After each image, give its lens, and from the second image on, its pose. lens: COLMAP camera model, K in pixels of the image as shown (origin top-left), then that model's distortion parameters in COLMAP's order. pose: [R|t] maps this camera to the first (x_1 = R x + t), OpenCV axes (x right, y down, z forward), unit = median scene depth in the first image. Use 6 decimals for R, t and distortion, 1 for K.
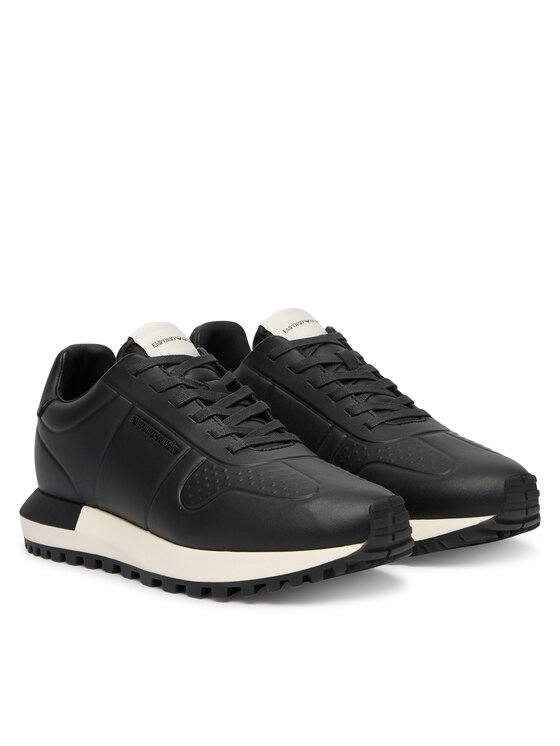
lens RADIAL K [[1776.6, 0, 280.1], [0, 1776.6, 372.5], [0, 0, 1]] dist [0.088619, 0.000000]
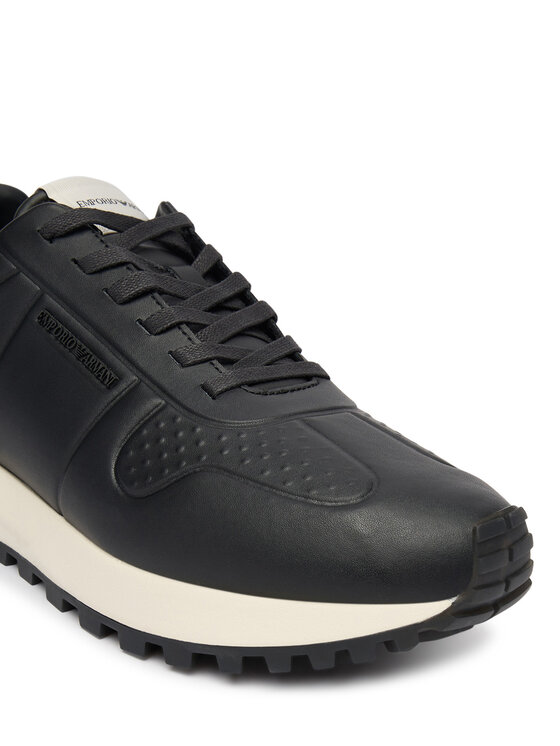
lens RADIAL K [[886.9, 0, 280.9], [0, 886.9, 375.4], [0, 0, 1]] dist [0.010970, 0.000000]
pose [[0.993649, 0.055461, 0.097908, -0.032685], [-0.071927, 0.982185, 0.173606, -0.011148], [-0.086535, -0.179546, 0.979936, 0.718451]]
